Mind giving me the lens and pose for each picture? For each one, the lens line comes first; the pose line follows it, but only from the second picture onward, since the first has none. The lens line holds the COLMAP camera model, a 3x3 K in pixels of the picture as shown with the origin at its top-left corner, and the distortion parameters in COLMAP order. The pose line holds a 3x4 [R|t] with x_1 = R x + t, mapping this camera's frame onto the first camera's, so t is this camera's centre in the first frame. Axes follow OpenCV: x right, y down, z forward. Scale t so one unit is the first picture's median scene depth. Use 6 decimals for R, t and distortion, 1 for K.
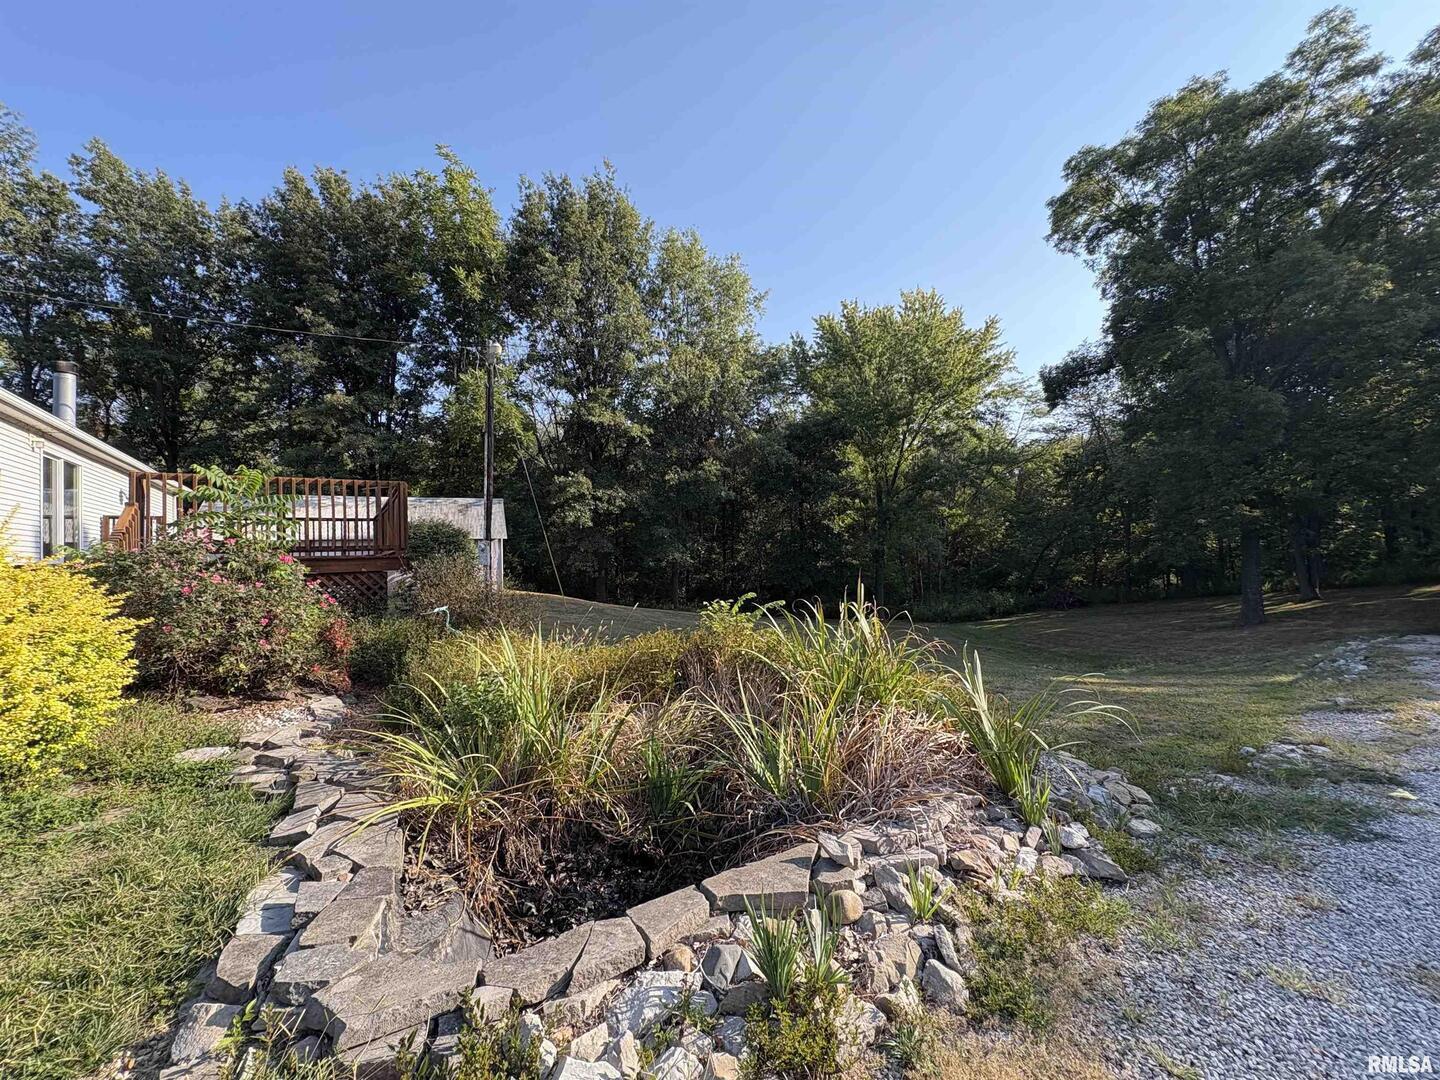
lens RADIAL K [[570.6, 0, 718.9], [0, 570.6, 539.2], [0, 0, 1]] dist [-0.001379, 0.000302]
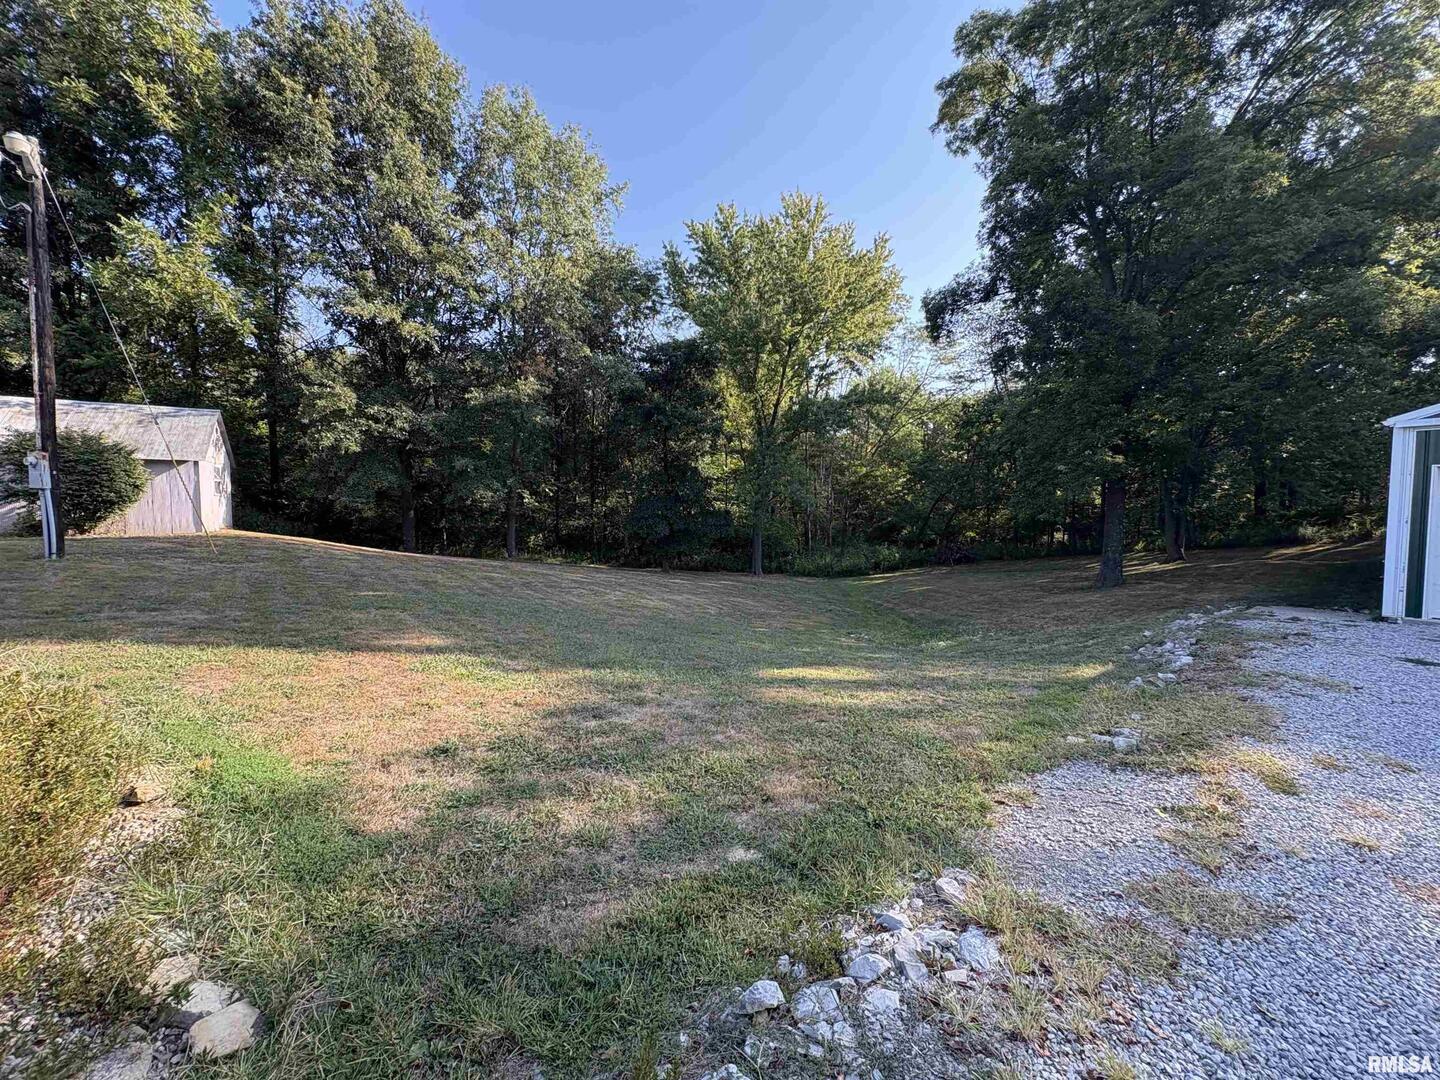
lens RADIAL K [[574.0, 0, 719.1], [0, 574.0, 537.7], [0, 0, 1]] dist [0.000860, 0.000121]
pose [[0.993520, 0.021475, 0.111610, 0.171437], [-0.030867, 0.996062, 0.083115, 0.012758], [-0.109386, -0.086021, 0.990270, 0.135448]]
